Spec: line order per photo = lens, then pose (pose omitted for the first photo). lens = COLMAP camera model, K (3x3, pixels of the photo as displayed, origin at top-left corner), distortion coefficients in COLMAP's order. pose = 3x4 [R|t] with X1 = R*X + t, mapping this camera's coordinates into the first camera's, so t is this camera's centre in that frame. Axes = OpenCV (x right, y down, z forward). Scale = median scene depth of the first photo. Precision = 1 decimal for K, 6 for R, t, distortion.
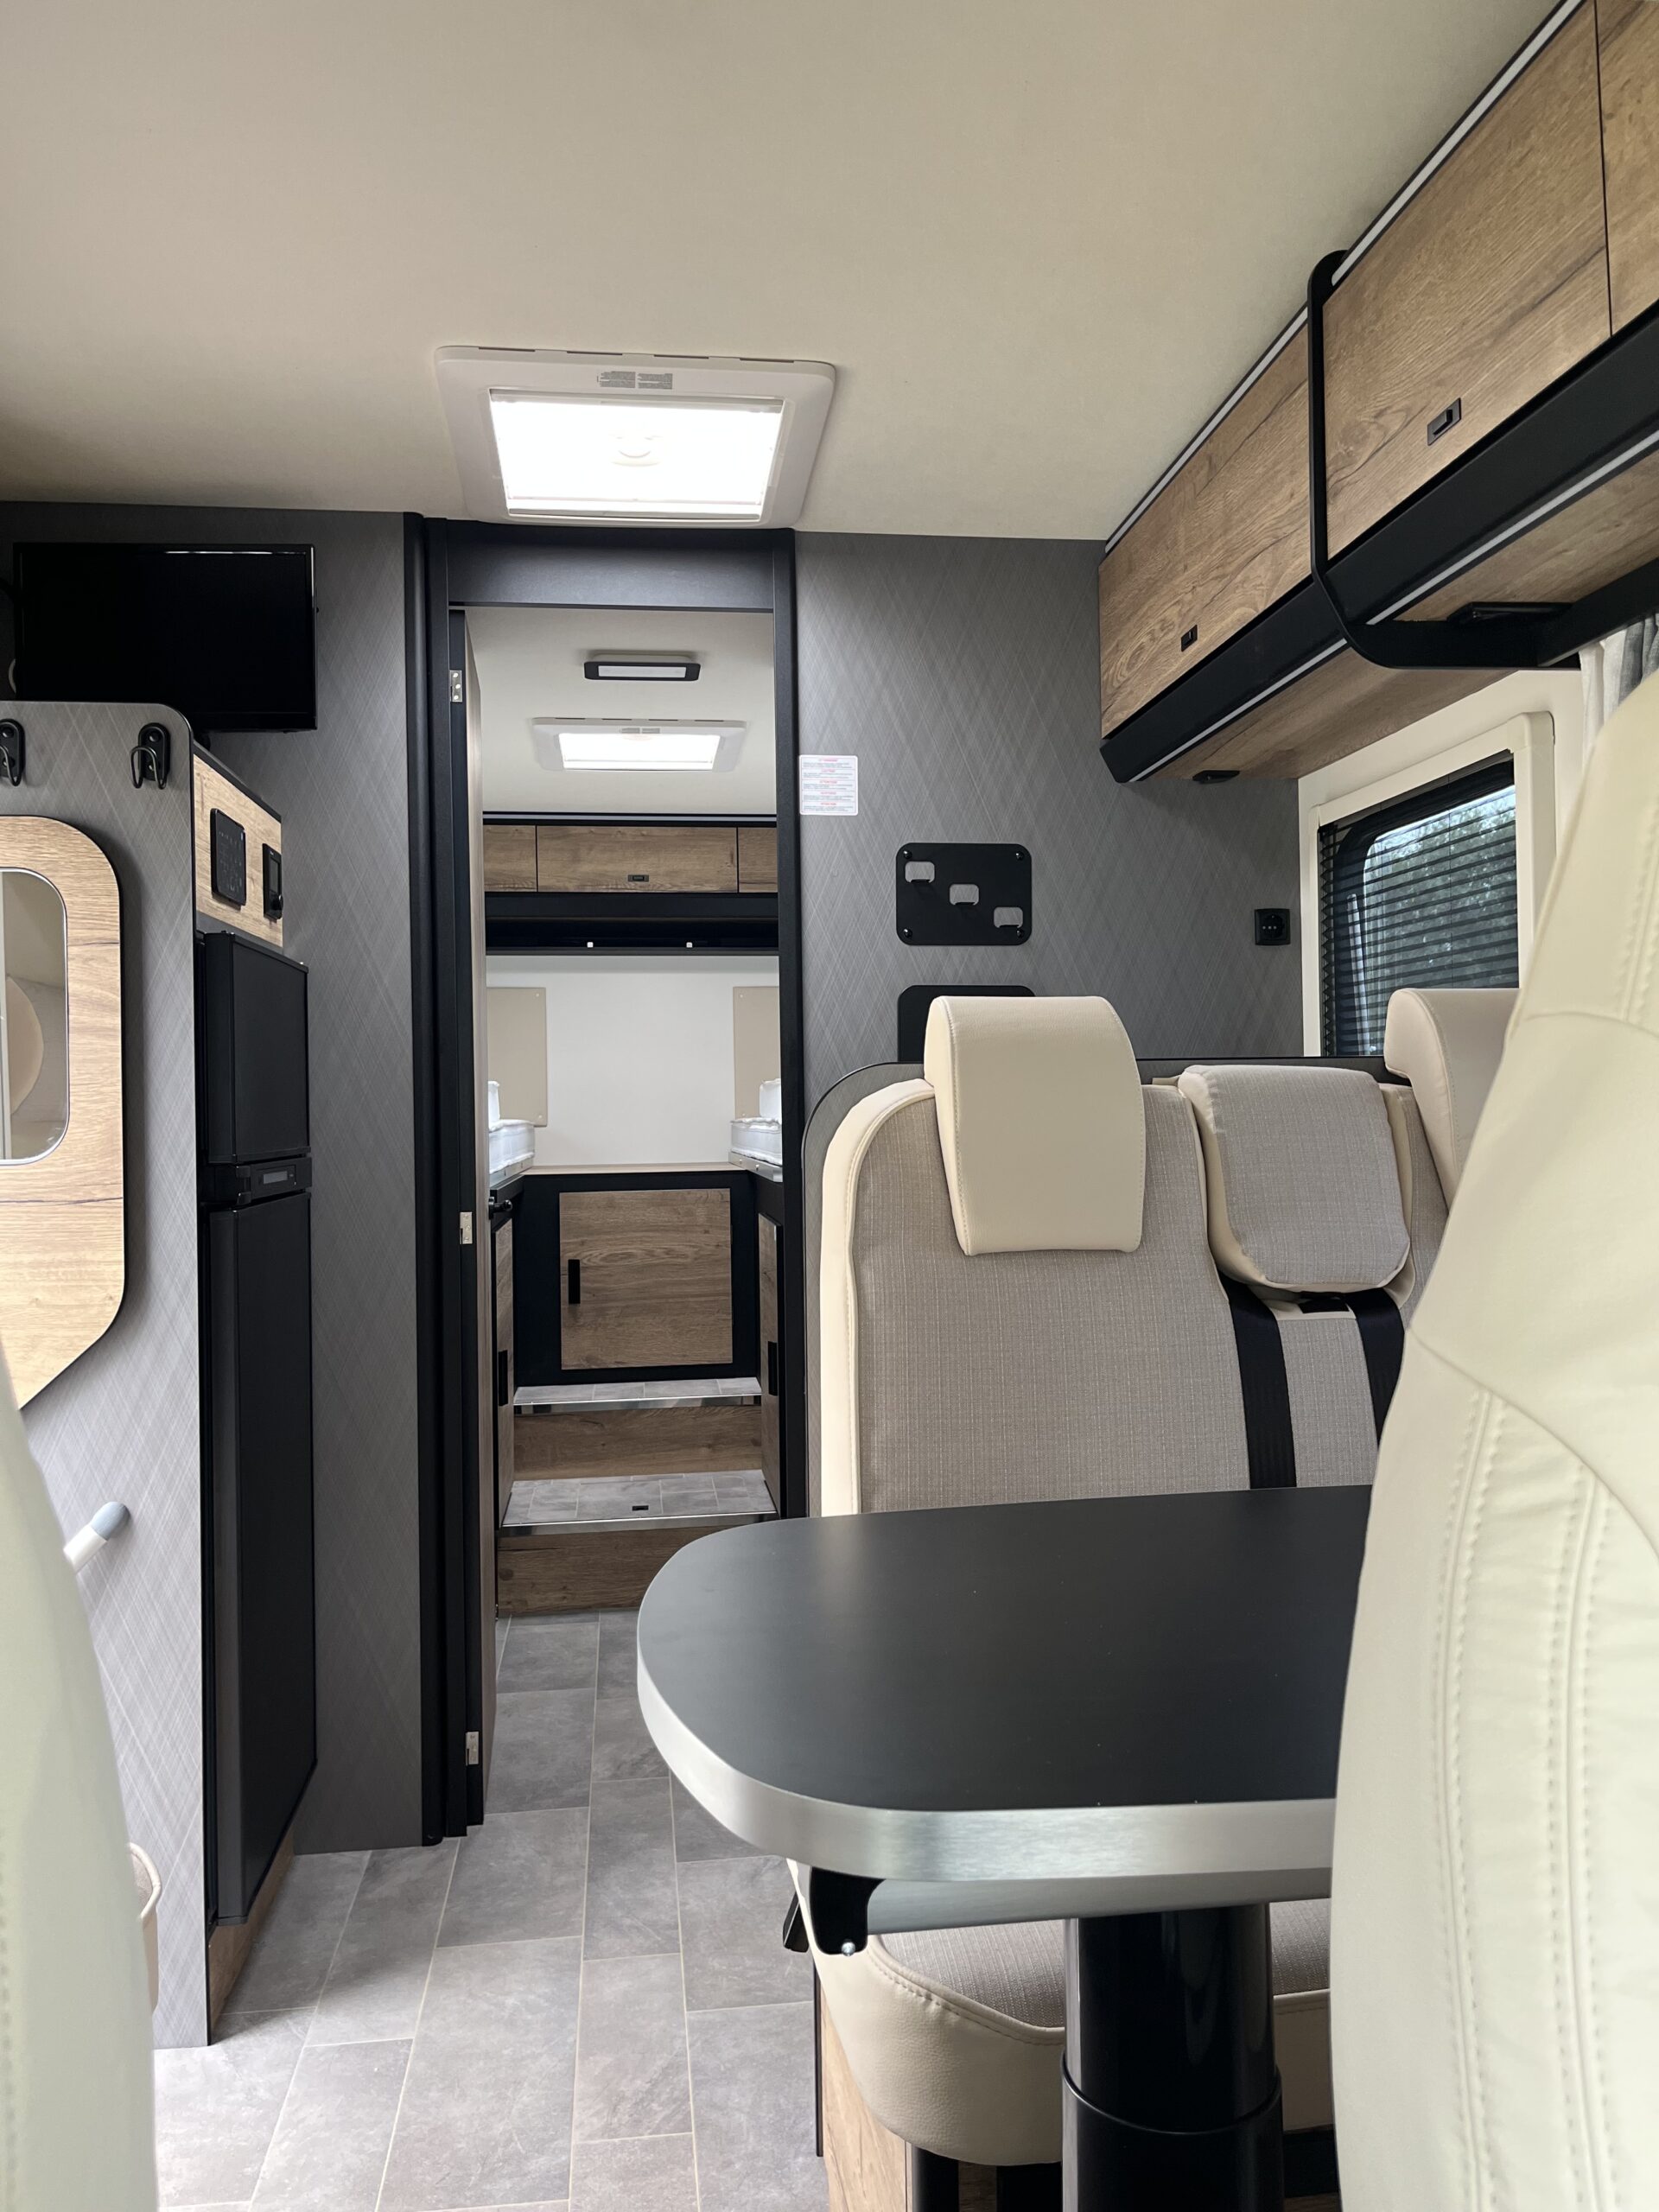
lens RADIAL K [[1664.8, 0, 826.2], [0, 1664.8, 1100.3], [0, 0, 1]] dist [0.055602, -0.088337]
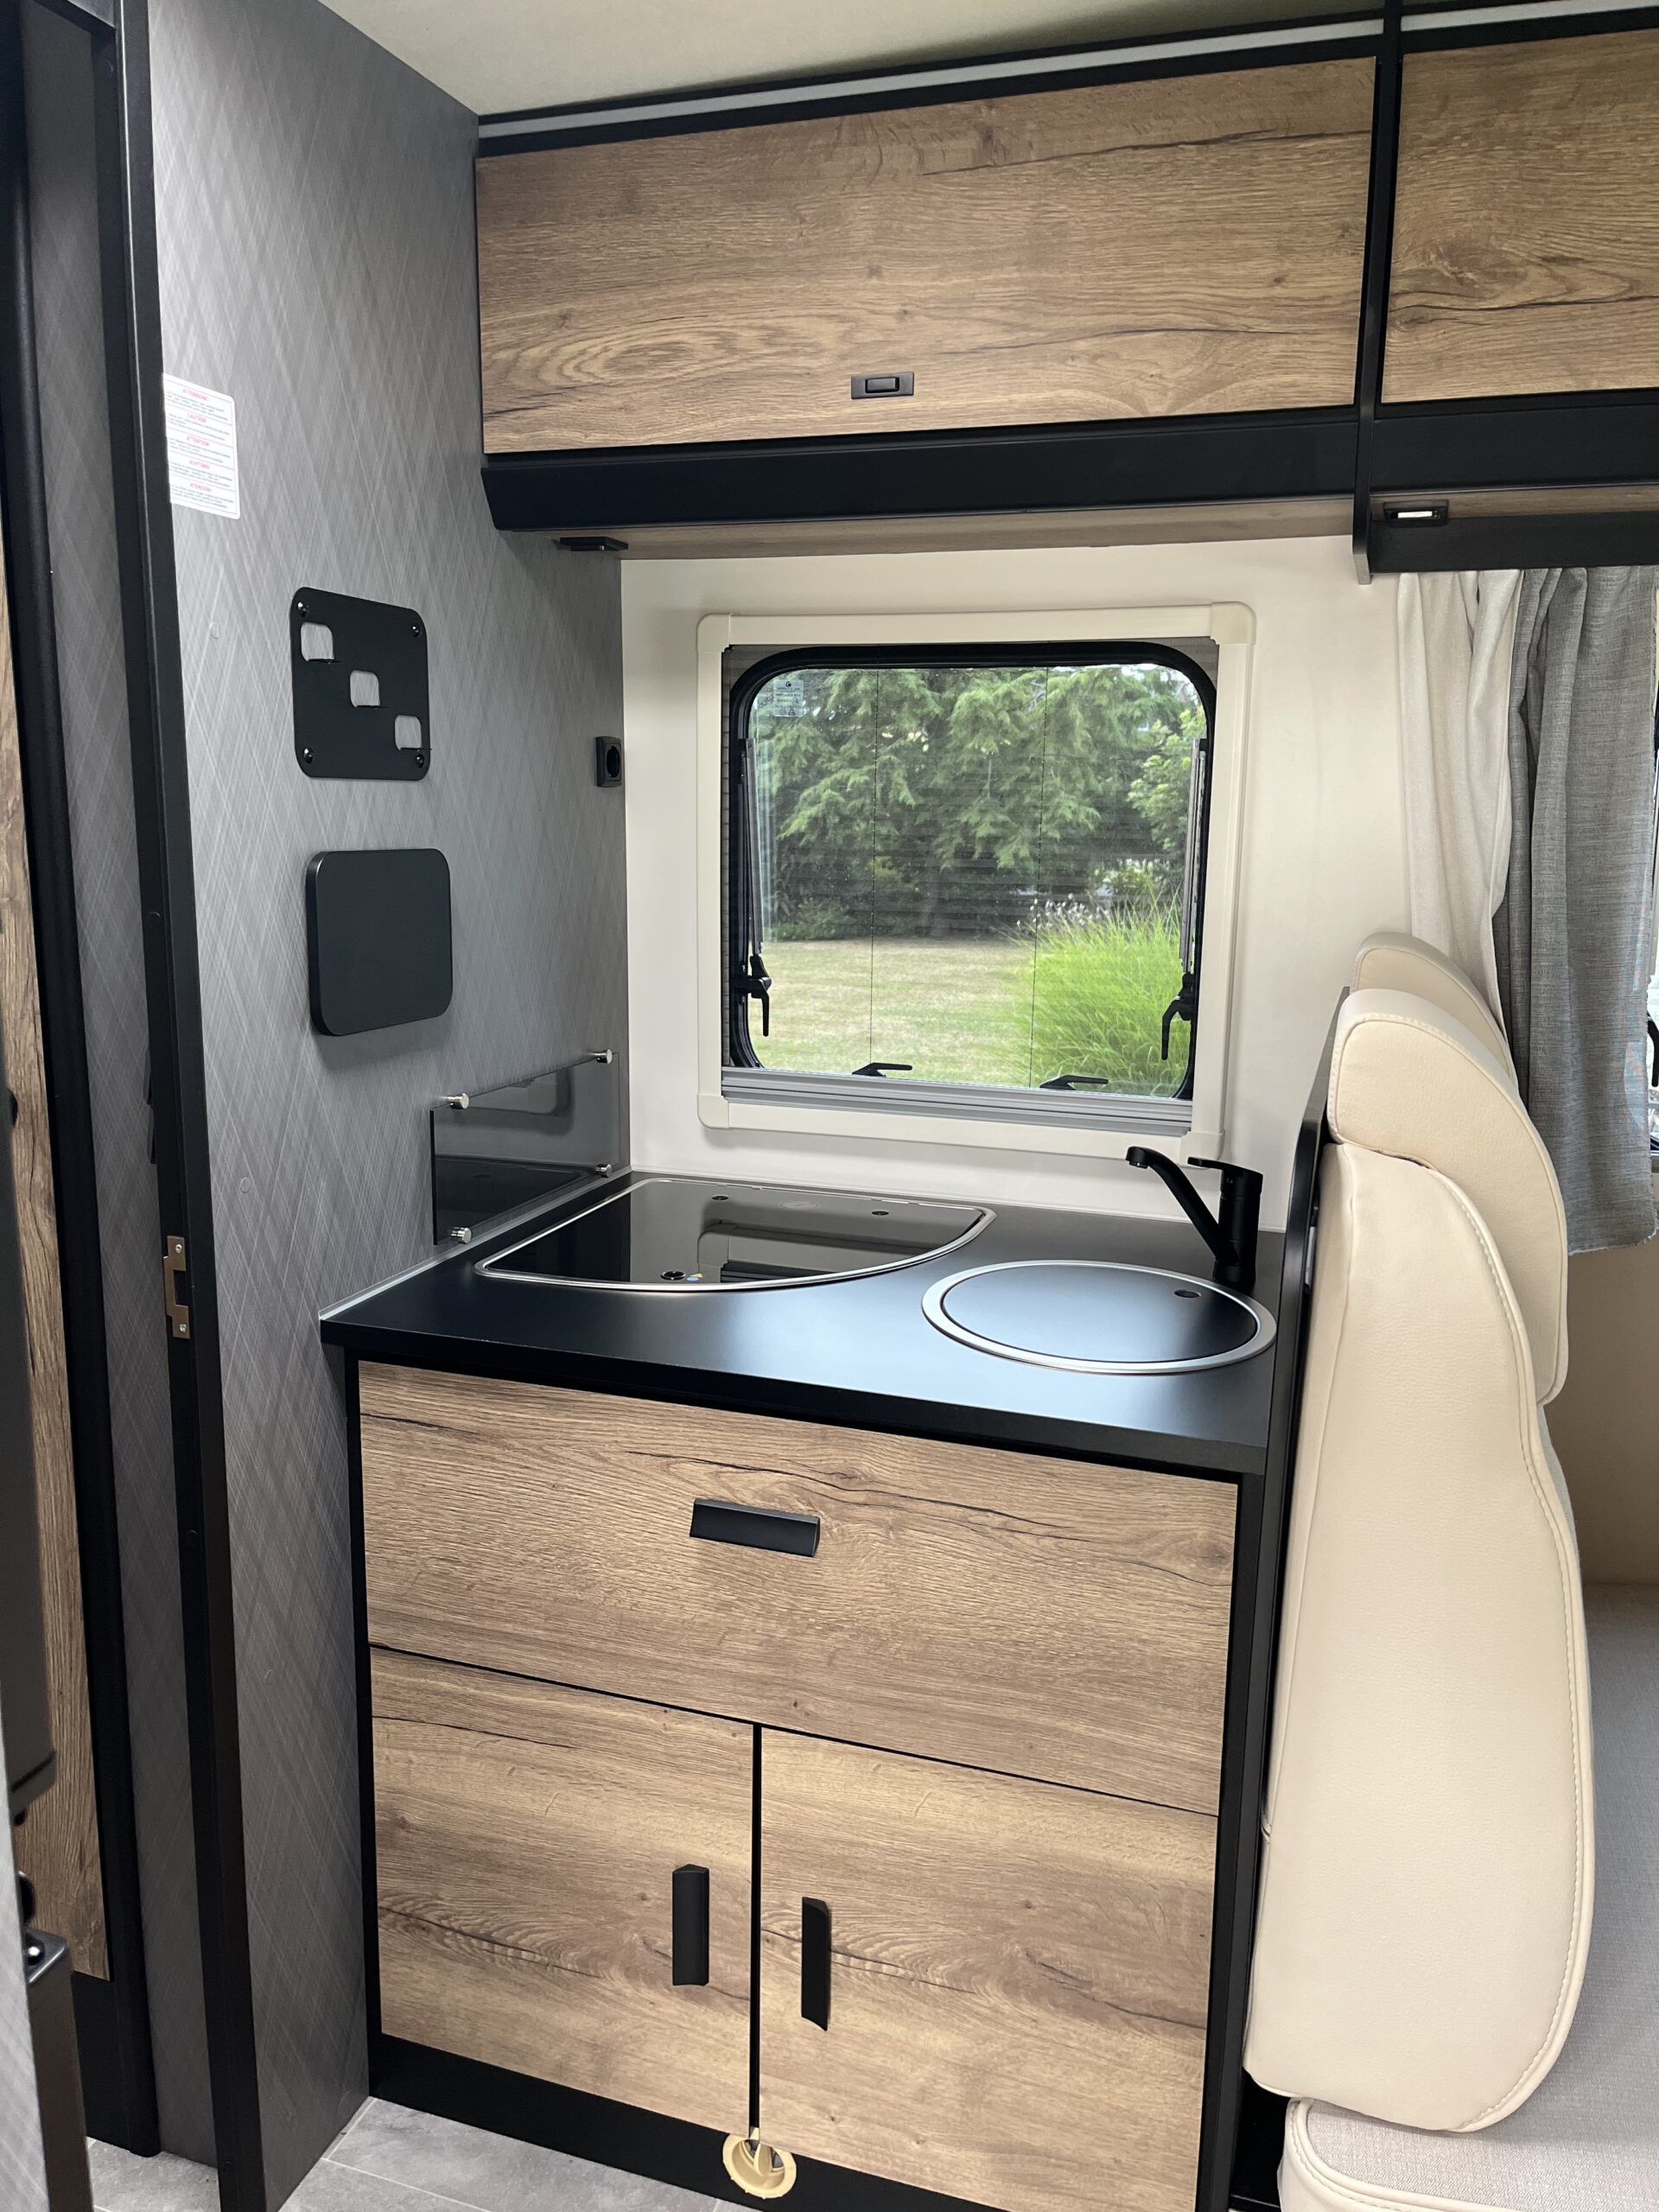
lens RADIAL K [[1656.5, 0, 823.3], [0, 1656.5, 1113.0], [0, 0, 1]] dist [0.061225, -0.092437]
pose [[0.440846, -0.147414, 0.885395, -0.465313], [-0.027328, 0.983760, 0.177397, -0.104069], [-0.897167, -0.102401, 0.429658, 0.712894]]
